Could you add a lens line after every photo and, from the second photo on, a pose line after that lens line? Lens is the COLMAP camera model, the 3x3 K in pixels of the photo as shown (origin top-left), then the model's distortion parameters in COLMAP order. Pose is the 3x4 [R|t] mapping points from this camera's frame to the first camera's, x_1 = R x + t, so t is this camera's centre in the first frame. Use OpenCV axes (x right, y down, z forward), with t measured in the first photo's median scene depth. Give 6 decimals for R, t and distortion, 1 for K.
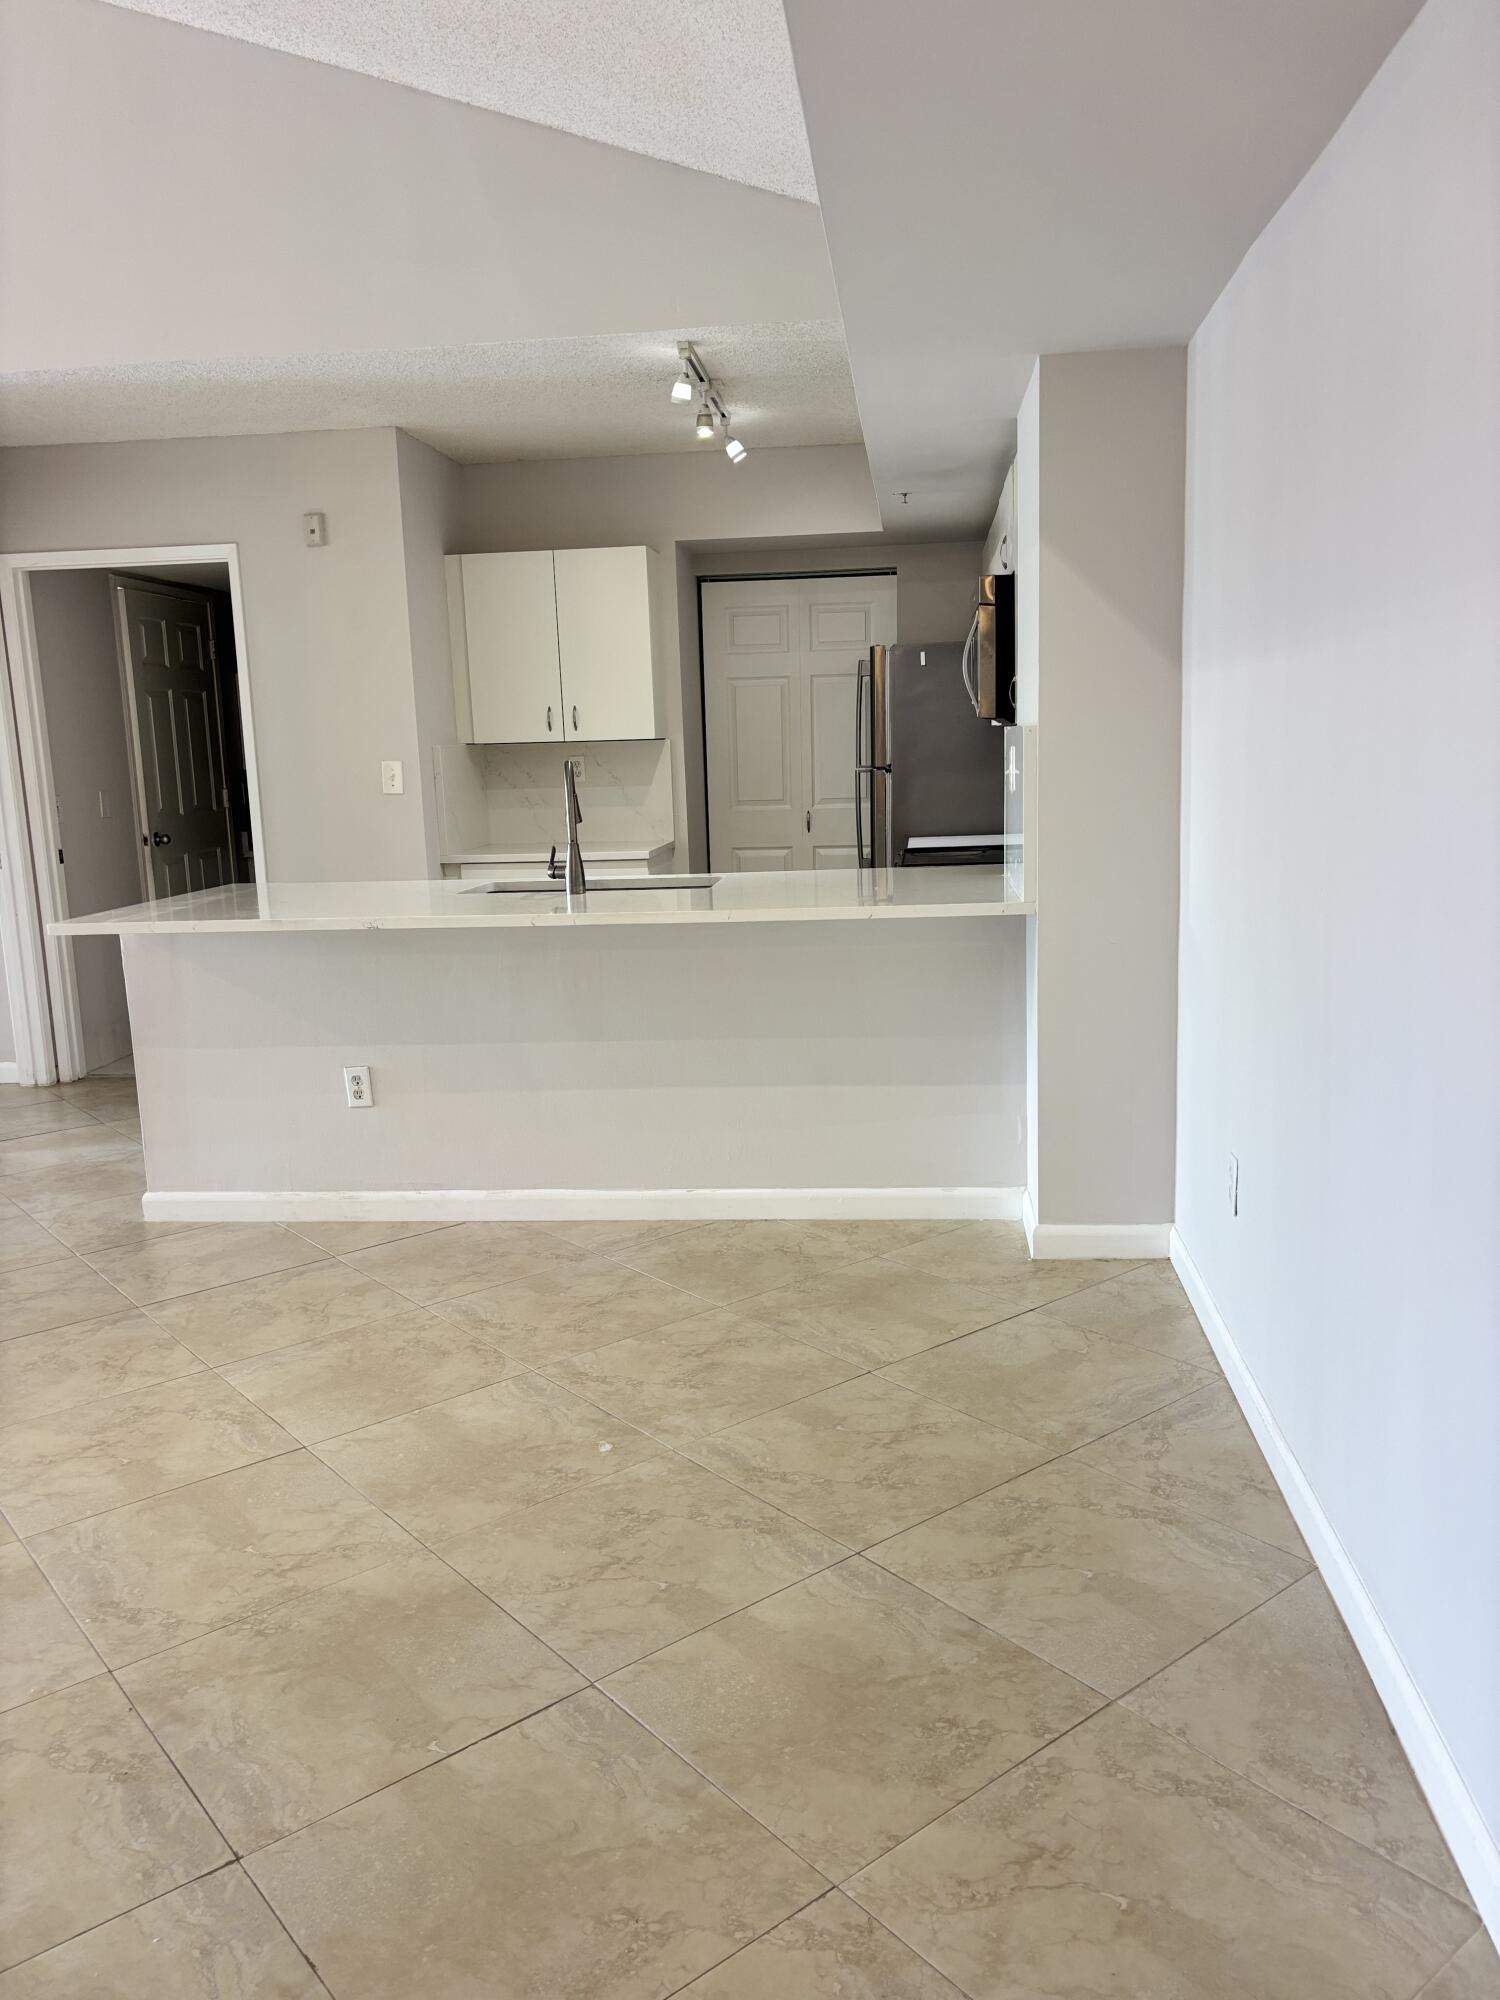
lens RADIAL K [[1517.5, 0, 745.4], [0, 1517.5, 1004.4], [0, 0, 1]] dist [0.045107, -0.047910]
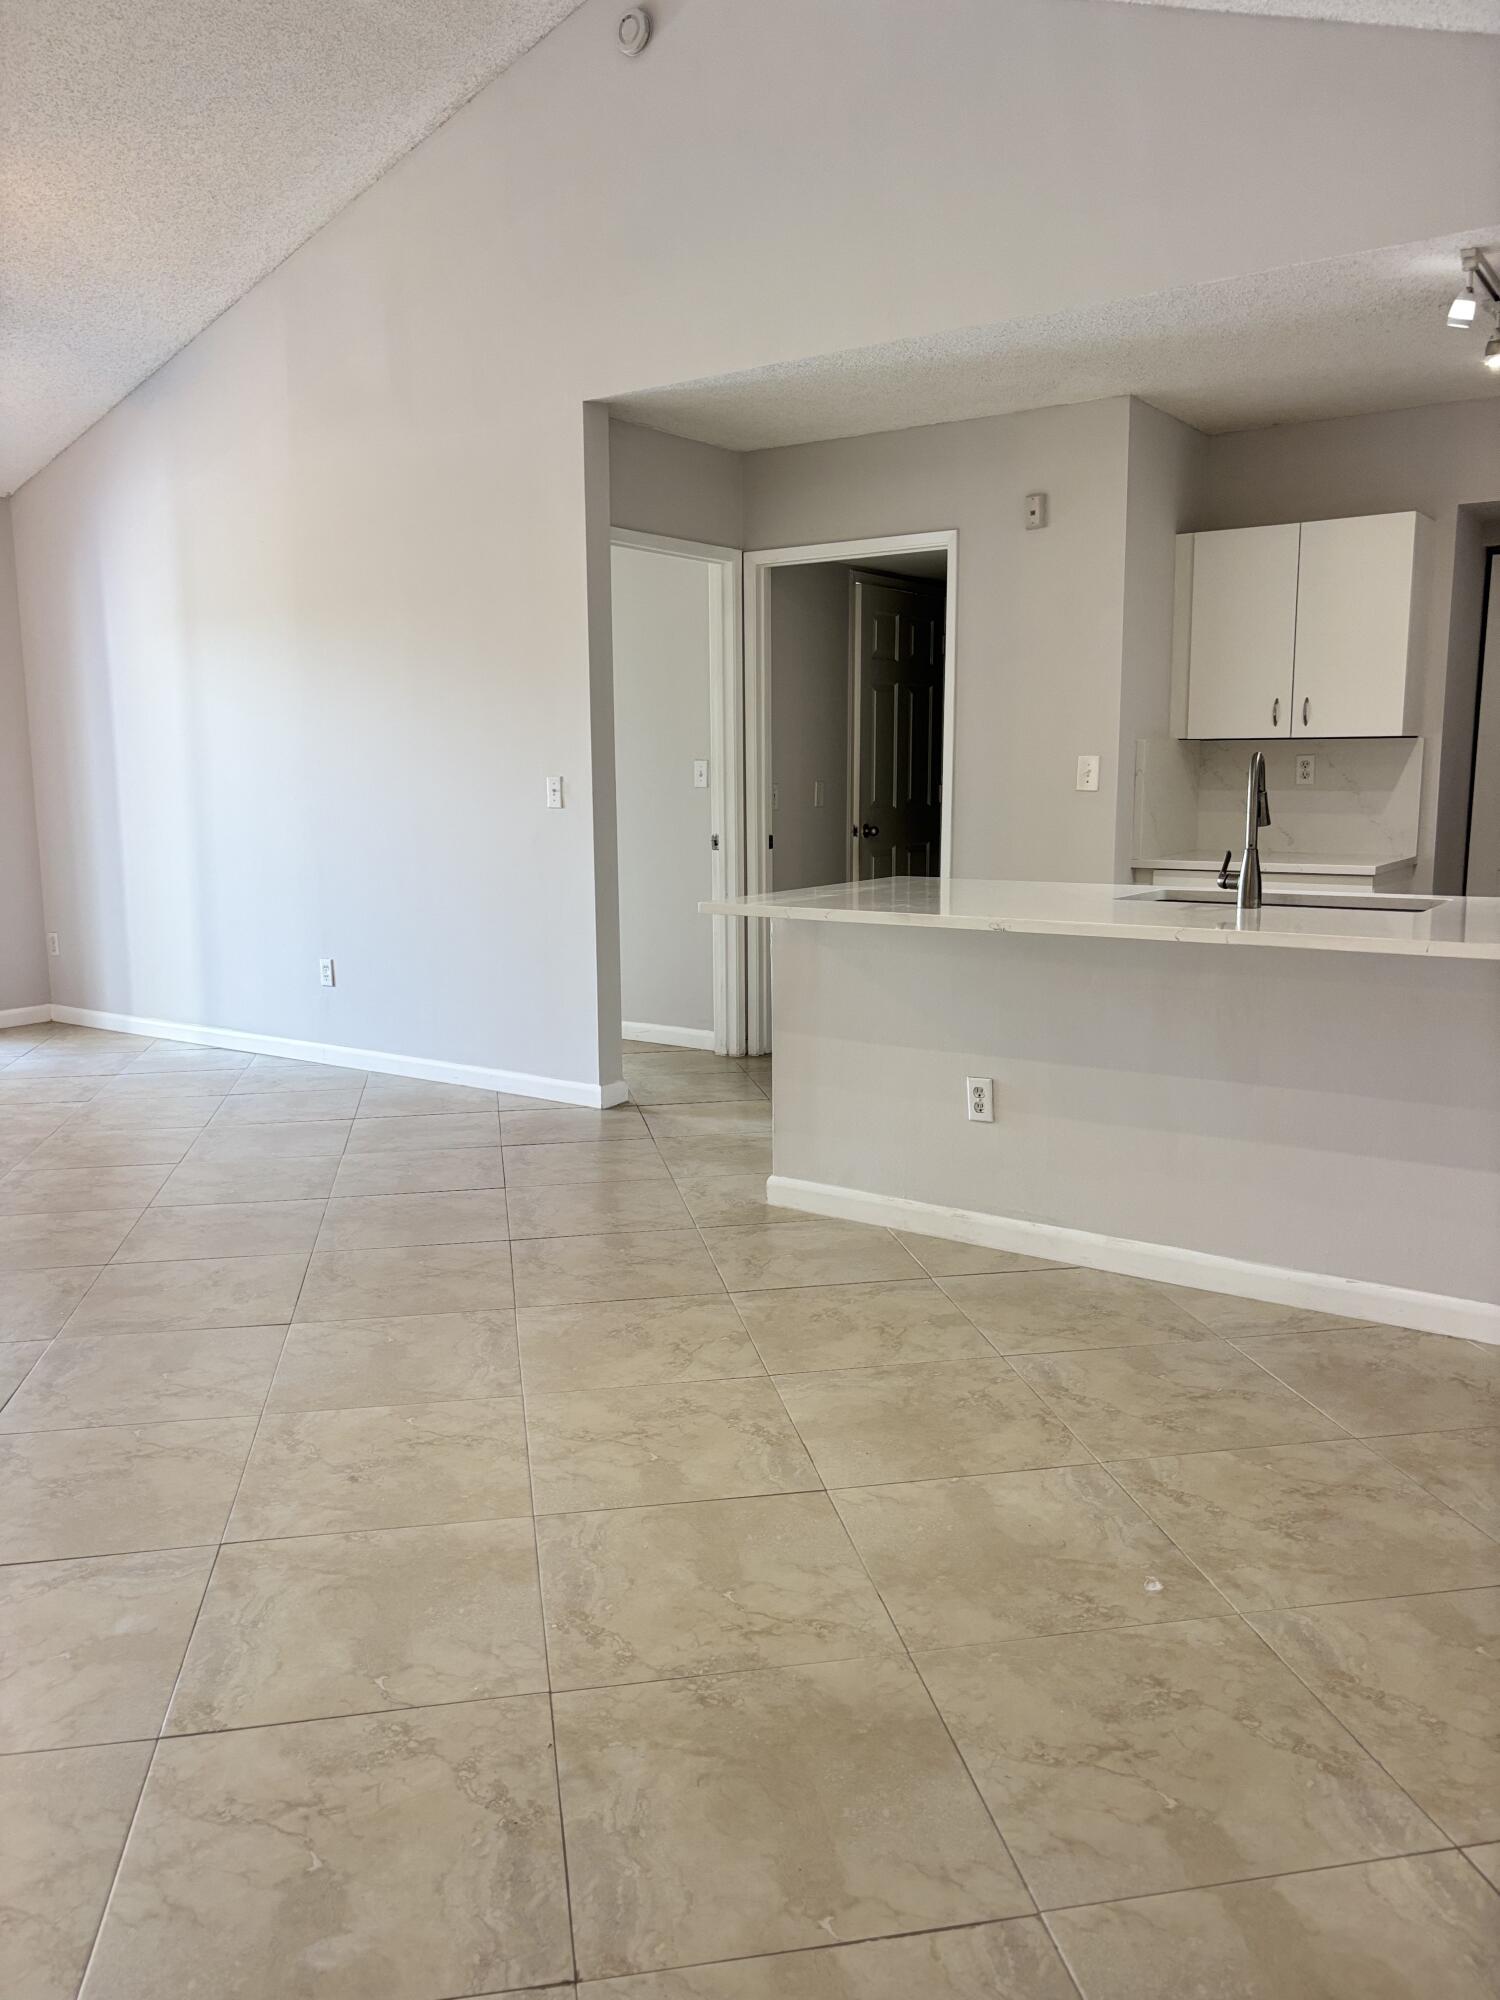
lens RADIAL K [[1512.2, 0, 735.5], [0, 1512.2, 1000.4], [0, 0, 1]] dist [0.029664, -0.041573]
pose [[0.876716, 0.100648, -0.470361, 0.046881], [-0.103786, 0.994412, 0.019335, -0.009124], [0.469679, 0.031866, 0.882262, 0.132161]]
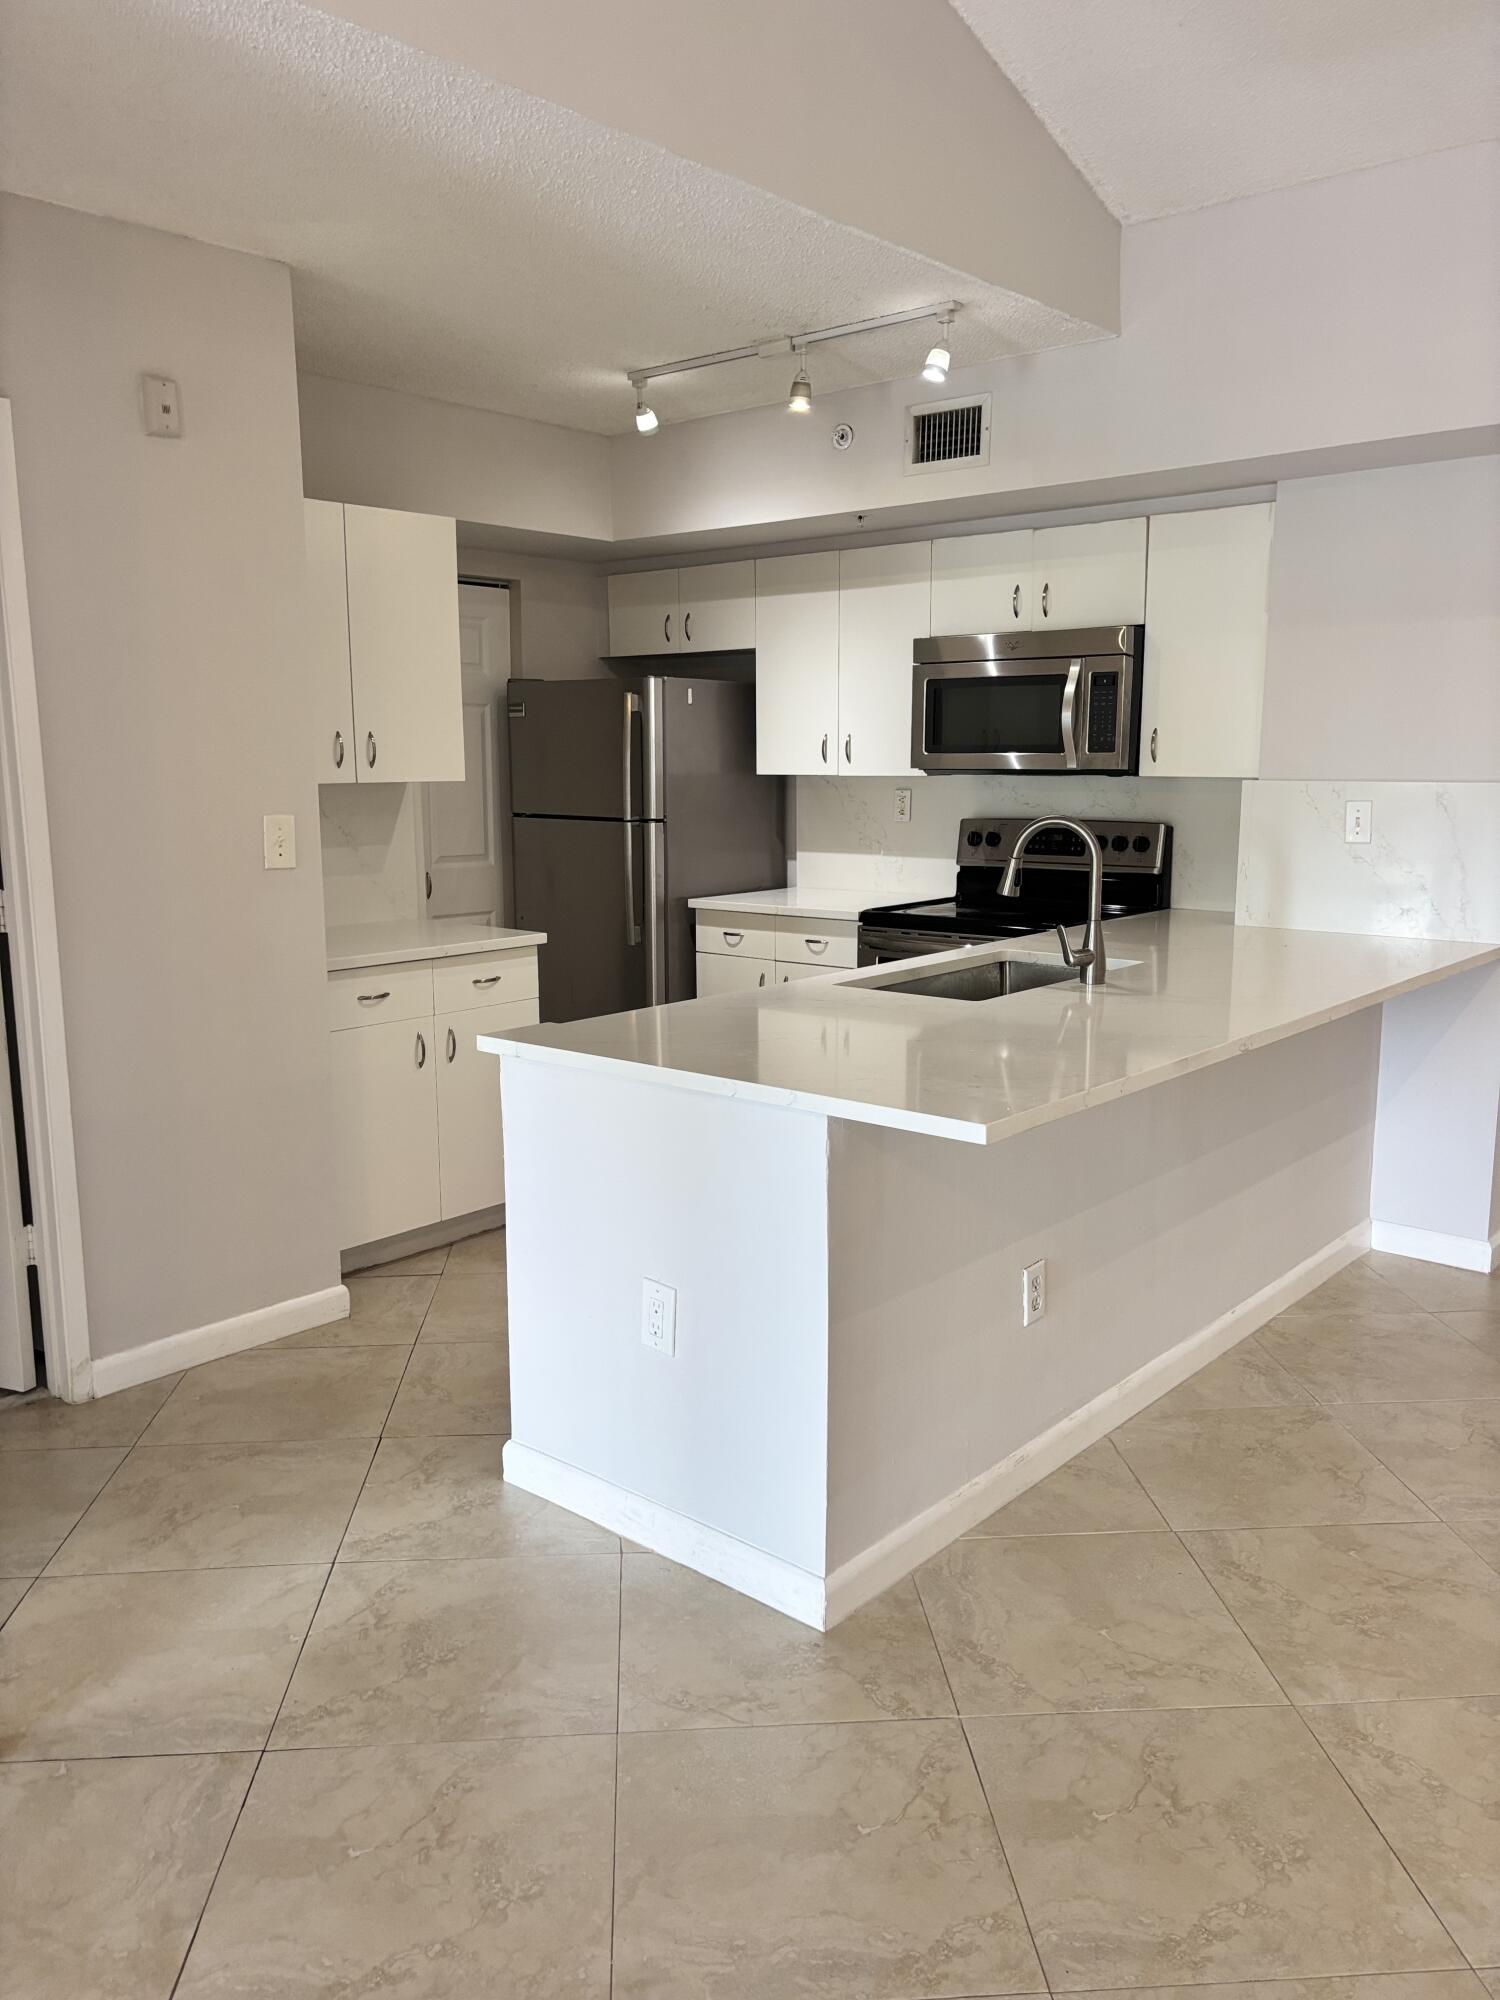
lens RADIAL K [[1520.1, 0, 747.5], [0, 1520.1, 1012.7], [0, 0, 1]] dist [0.101771, -0.116585]
pose [[0.566317, -0.112085, 0.816530, -0.996763], [0.127967, 0.990653, 0.047233, -0.136673], [-0.814192, 0.077740, 0.575367, 0.789264]]
